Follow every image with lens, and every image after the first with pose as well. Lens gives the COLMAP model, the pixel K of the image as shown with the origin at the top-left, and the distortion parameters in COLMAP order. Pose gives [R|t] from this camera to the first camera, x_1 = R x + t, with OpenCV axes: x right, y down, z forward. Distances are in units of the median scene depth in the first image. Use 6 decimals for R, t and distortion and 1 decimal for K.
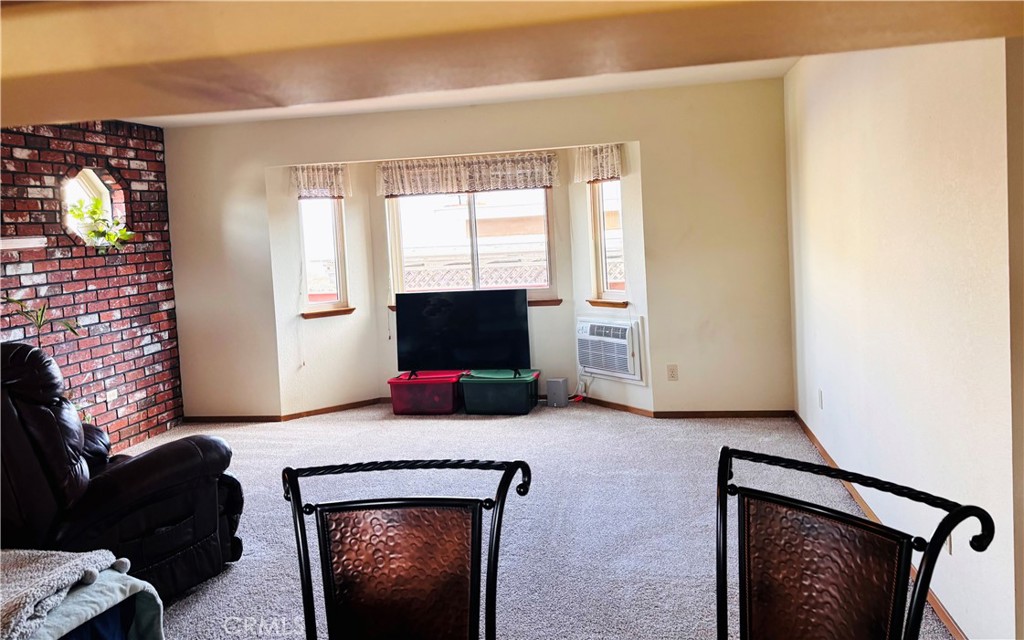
lens RADIAL K [[772.5, 0, 526.5], [0, 772.5, 265.8], [0, 0, 1]] dist [0.038911, 0.028393]
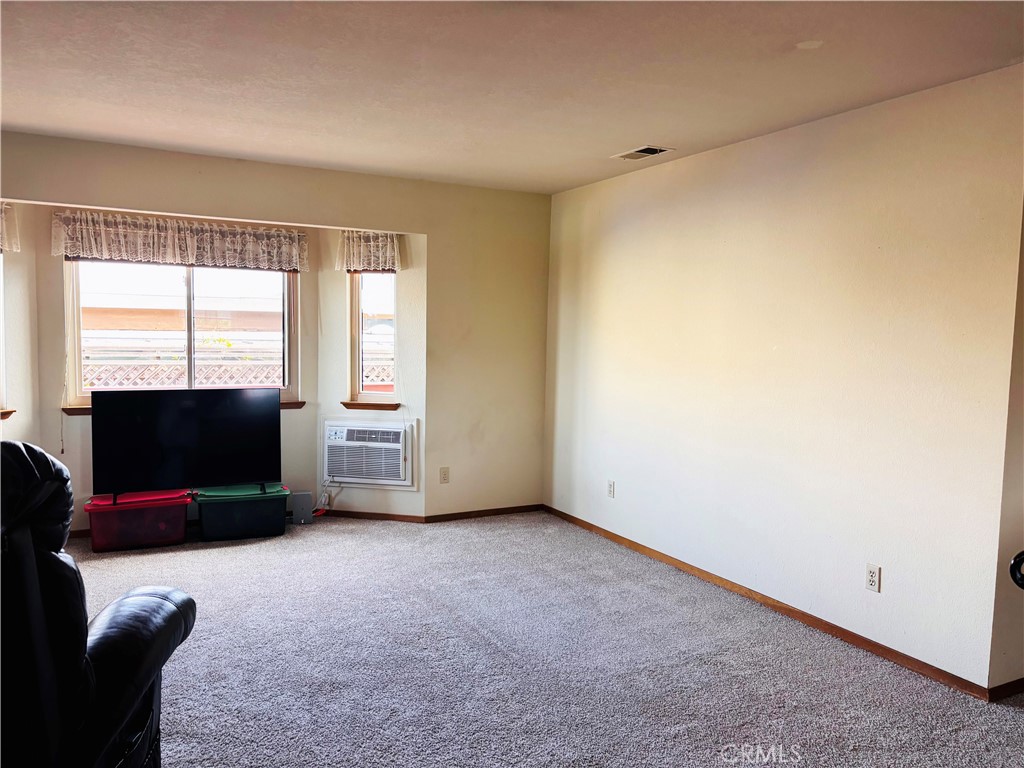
lens RADIAL K [[763.7, 0, 521.9], [0, 763.7, 399.8], [0, 0, 1]] dist [0.049970, -0.057220]
pose [[0.773553, 0.008715, 0.633672, -0.326578], [-0.025566, 0.999521, 0.017463, 0.020606], [-0.633216, -0.029709, 0.773405, 0.175429]]
